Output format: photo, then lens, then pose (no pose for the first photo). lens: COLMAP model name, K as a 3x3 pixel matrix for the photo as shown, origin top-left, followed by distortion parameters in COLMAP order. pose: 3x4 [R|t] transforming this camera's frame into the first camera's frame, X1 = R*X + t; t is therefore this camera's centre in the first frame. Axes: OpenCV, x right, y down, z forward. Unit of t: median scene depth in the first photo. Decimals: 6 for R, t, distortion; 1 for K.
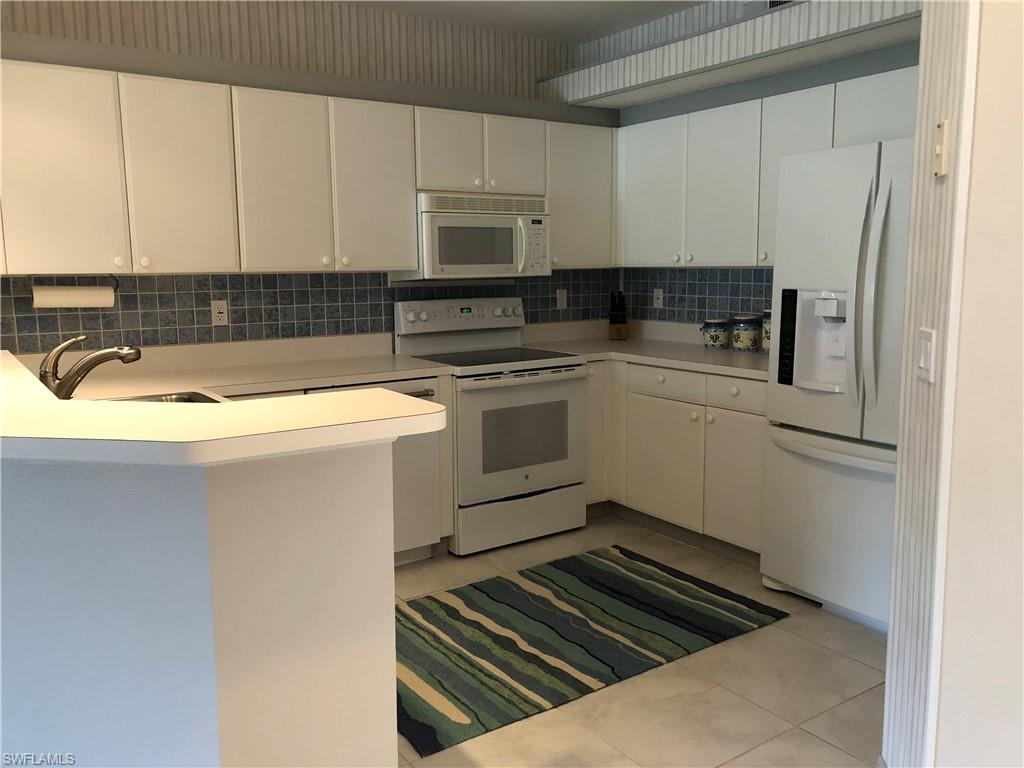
lens RADIAL K [[856.4, 0, 509.9], [0, 856.4, 386.9], [0, 0, 1]] dist [0.067236, -0.037752]
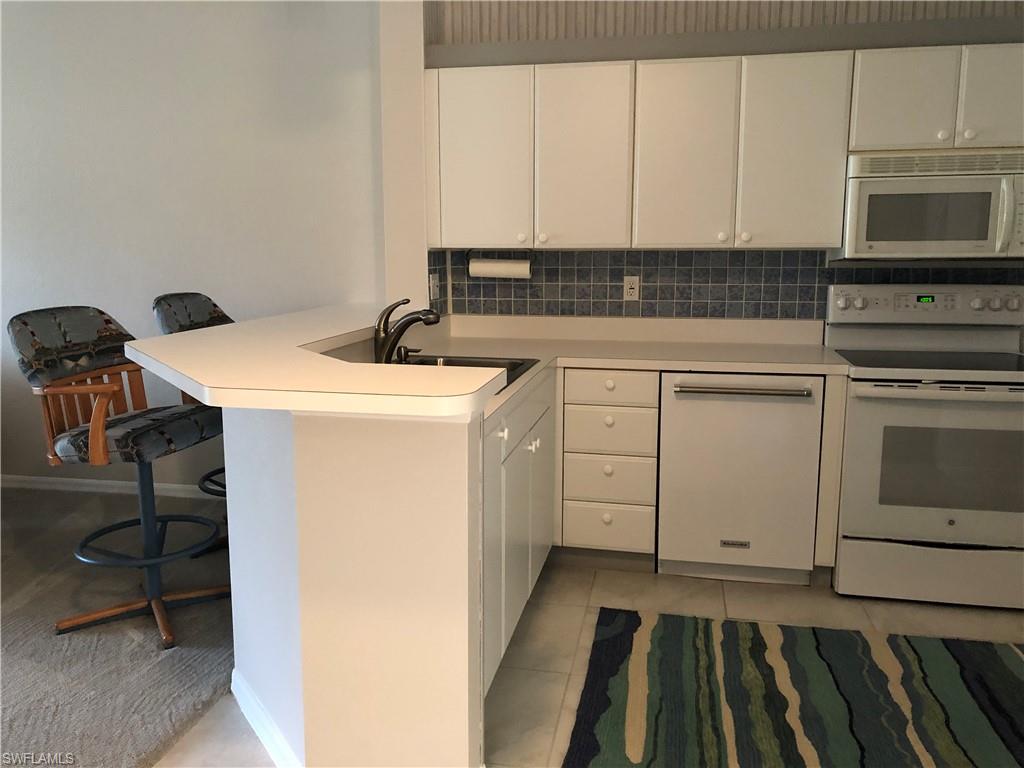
lens RADIAL K [[856.4, 0, 510.6], [0, 856.4, 385.8], [0, 0, 1]] dist [0.067236, -0.037752]
pose [[0.693661, 0.129953, -0.708482, 0.293422], [-0.110358, 0.991152, 0.073752, -0.029787], [0.711798, 0.027028, 0.701864, 0.182811]]
